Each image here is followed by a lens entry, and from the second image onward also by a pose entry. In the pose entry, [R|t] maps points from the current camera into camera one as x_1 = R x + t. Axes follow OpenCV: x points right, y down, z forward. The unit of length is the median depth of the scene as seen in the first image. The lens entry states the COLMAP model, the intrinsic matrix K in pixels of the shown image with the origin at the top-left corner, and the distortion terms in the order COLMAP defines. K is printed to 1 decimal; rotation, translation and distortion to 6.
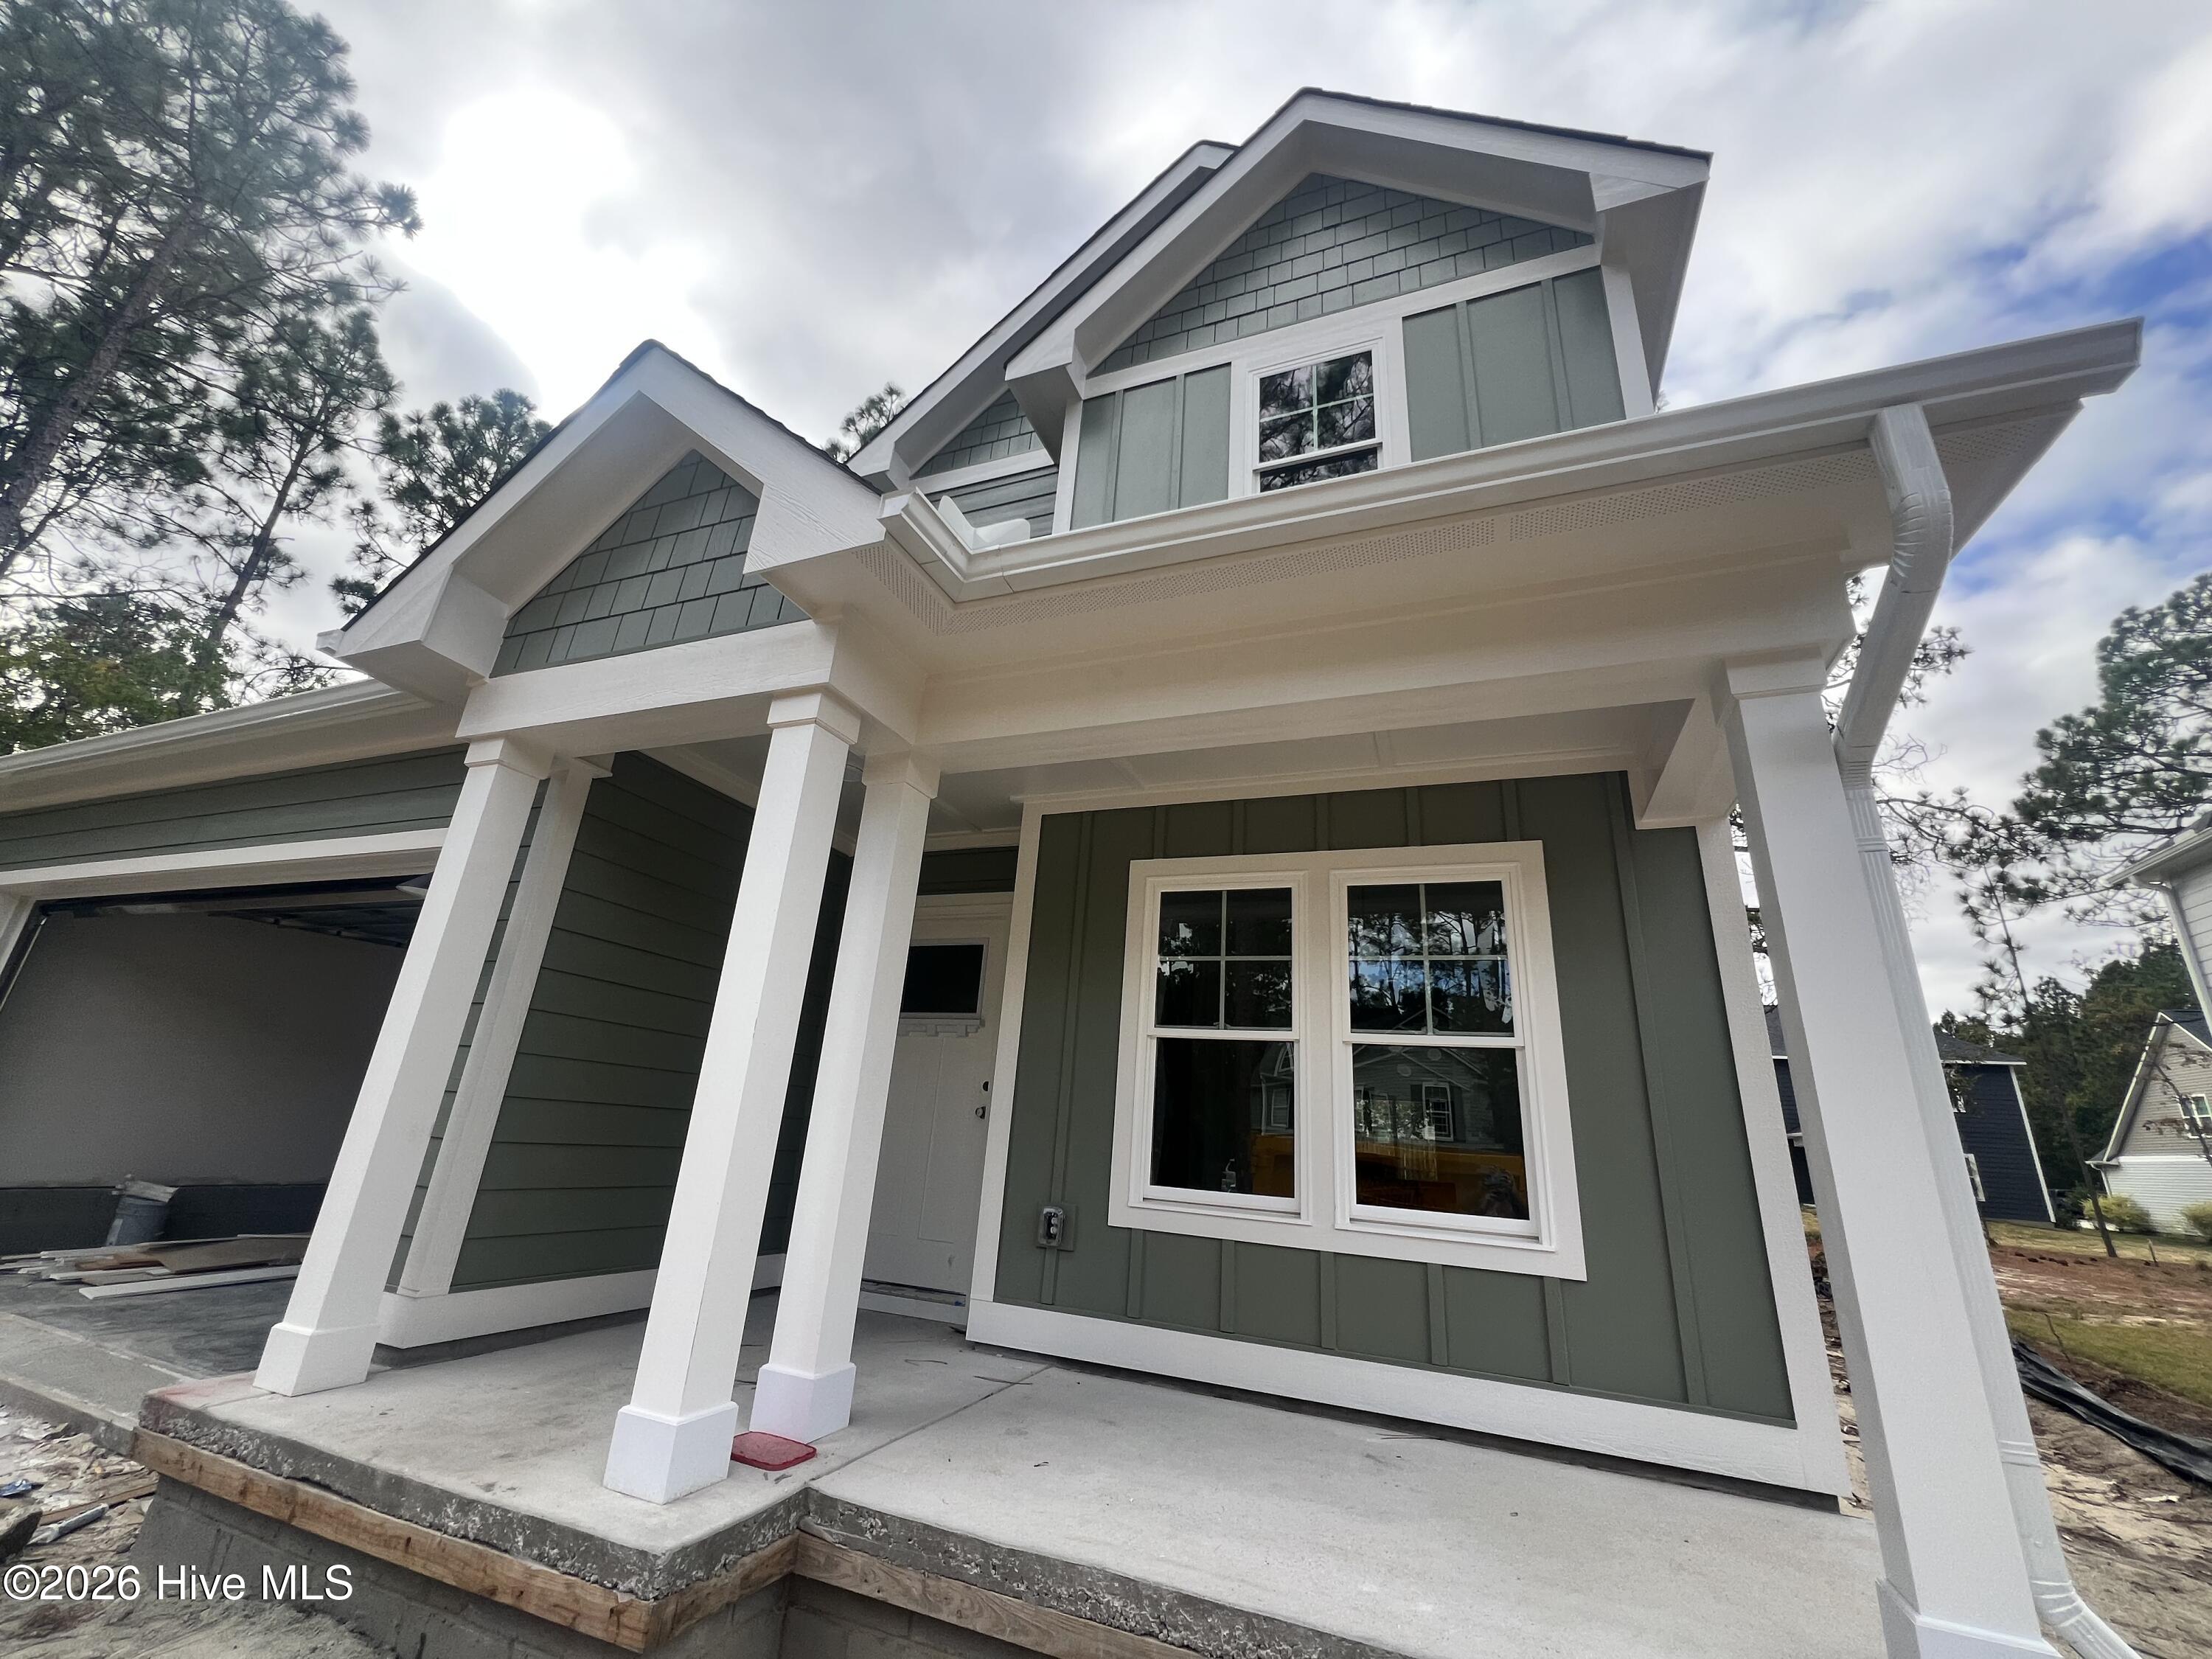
lens RADIAL K [[890.3, 0, 1100.3], [0, 890.3, 823.4], [0, 0, 1]] dist [0.001025, 0.000029]
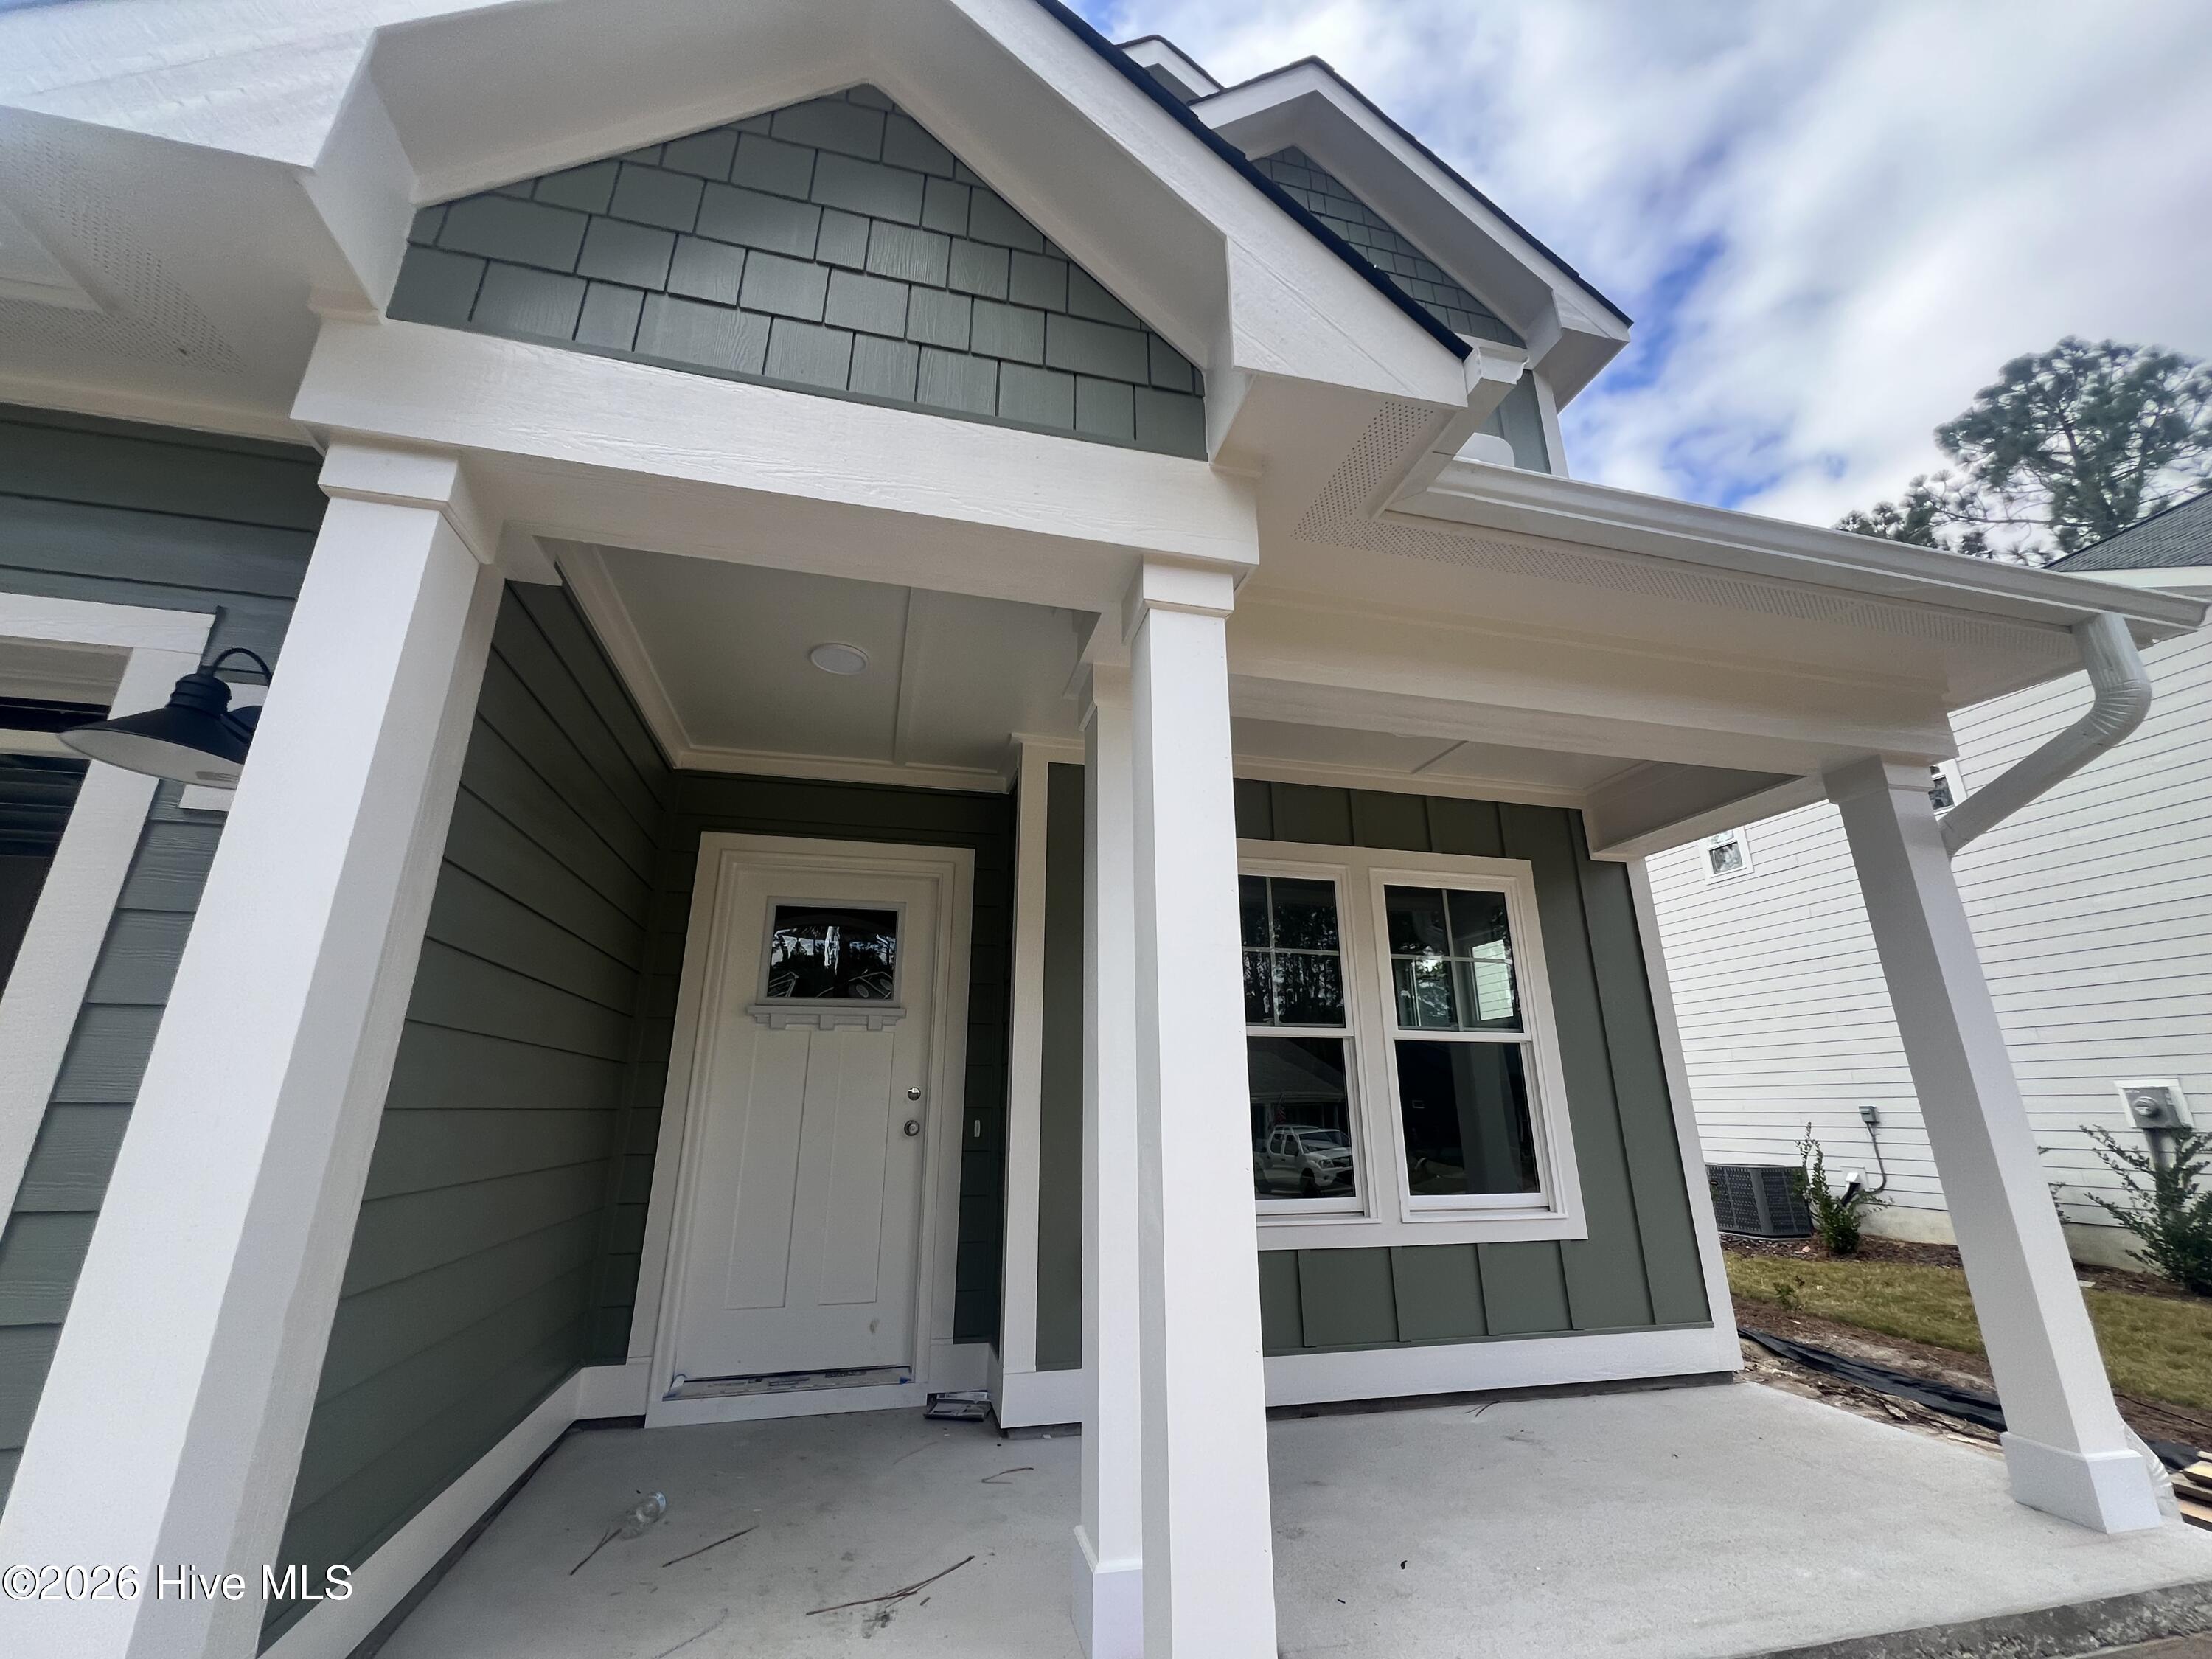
lens RADIAL K [[889.5, 0, 1101.8], [0, 889.5, 823.8], [0, 0, 1]] dist [0.000777, 0.000167]
pose [[0.810241, 0.111514, 0.575391, -0.653395], [-0.141793, 0.989865, 0.007826, 0.043965], [-0.568687, -0.087928, 0.817841, 0.403047]]
